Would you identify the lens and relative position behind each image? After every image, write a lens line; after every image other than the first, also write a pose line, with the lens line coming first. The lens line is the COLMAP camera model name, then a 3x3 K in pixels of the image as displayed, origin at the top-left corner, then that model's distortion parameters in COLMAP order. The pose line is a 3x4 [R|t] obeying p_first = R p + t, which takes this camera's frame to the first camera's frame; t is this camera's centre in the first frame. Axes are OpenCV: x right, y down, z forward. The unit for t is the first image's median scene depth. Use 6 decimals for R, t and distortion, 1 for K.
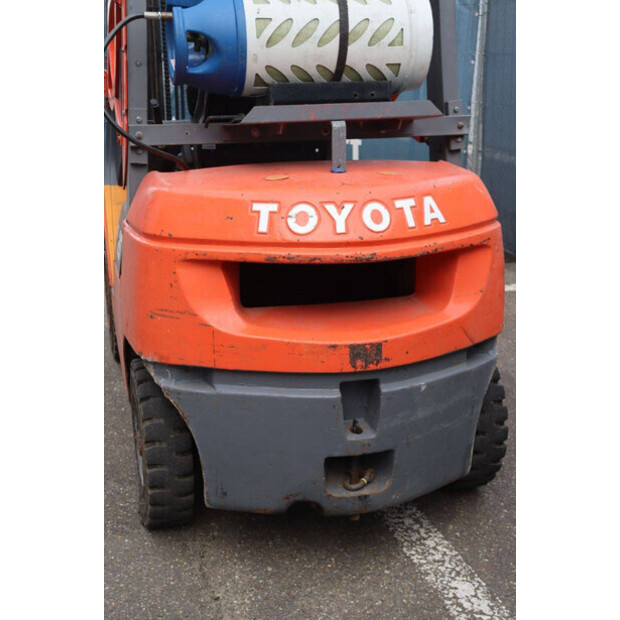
lens RADIAL K [[1217.8, 0, 310.0], [0, 1217.8, 310.0], [0, 0, 1]] dist [0.232570, 0.342062]
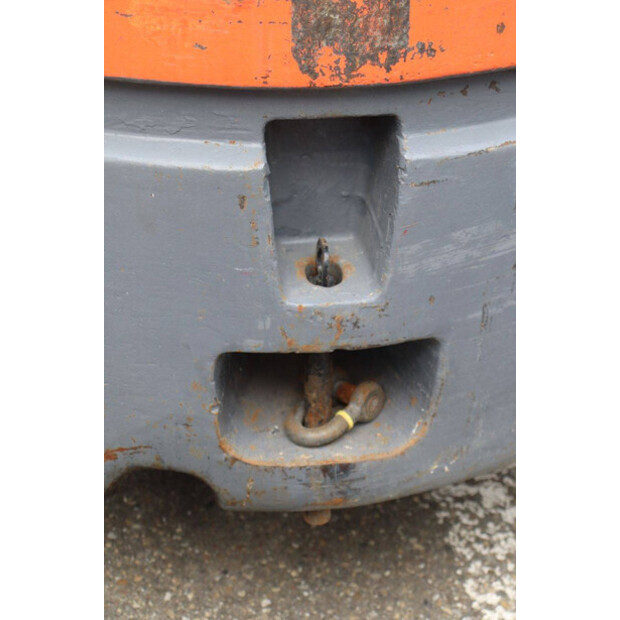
lens RADIAL K [[1432.3, 0, 310.0], [0, 1432.3, 320.2], [0, 0, 1]] dist [0.407302, -0.057248]
pose [[0.991093, 0.070051, -0.113260, 0.077373], [-0.043936, 0.974853, 0.218476, 0.027967], [0.125717, -0.211553, 0.969247, 0.626178]]
